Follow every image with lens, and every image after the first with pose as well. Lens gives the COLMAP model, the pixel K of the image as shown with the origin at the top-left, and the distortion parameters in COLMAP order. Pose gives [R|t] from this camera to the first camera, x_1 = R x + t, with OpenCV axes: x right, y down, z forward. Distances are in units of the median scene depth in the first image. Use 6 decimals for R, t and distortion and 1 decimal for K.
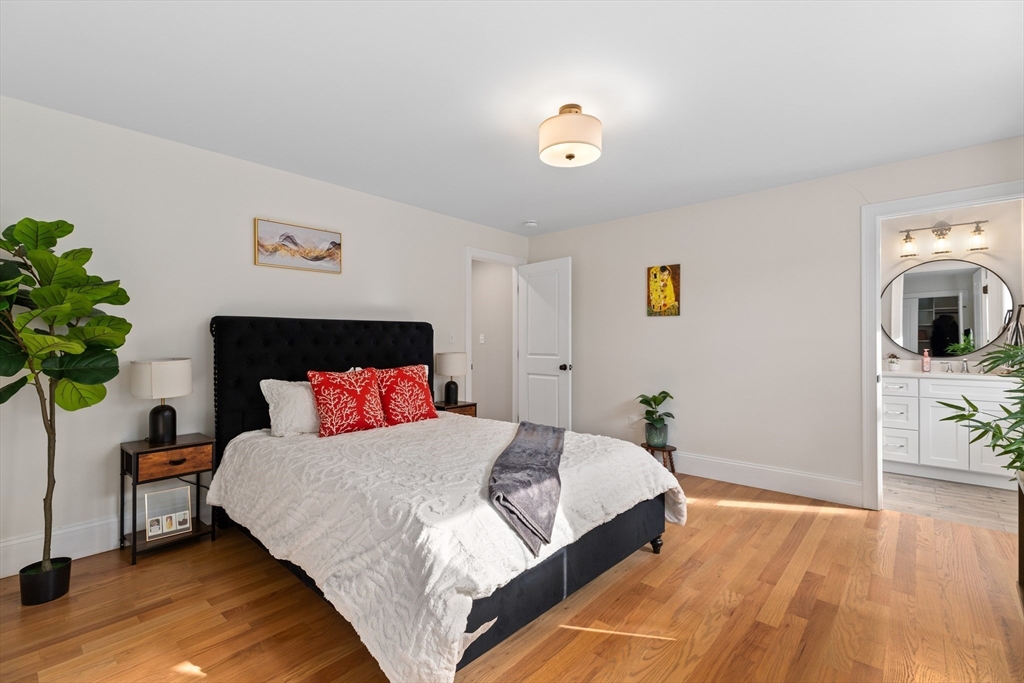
lens RADIAL K [[457.0, 0, 515.8], [0, 457.0, 338.1], [0, 0, 1]] dist [0.002115, -0.000253]
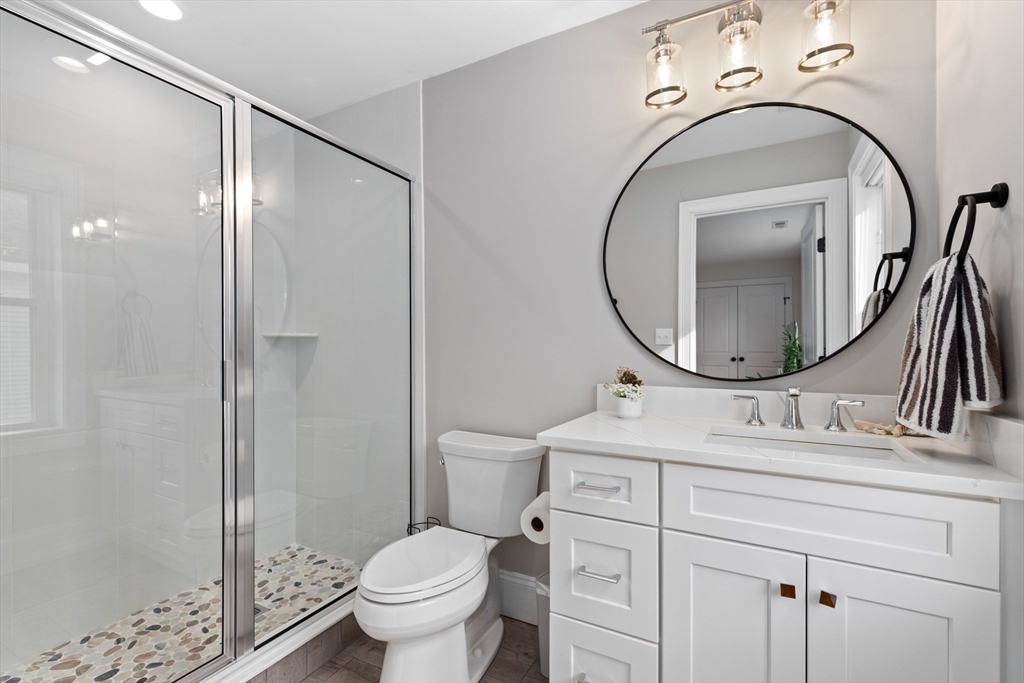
lens RADIAL K [[457.0, 0, 518.8], [0, 457.0, 339.1], [0, 0, 1]] dist [0.002115, -0.000253]
pose [[0.970141, 0.004550, 0.242499, 0.658393], [-0.005069, 0.999986, 0.001519, 0.009349], [-0.242488, -0.002703, 0.970151, 0.675297]]
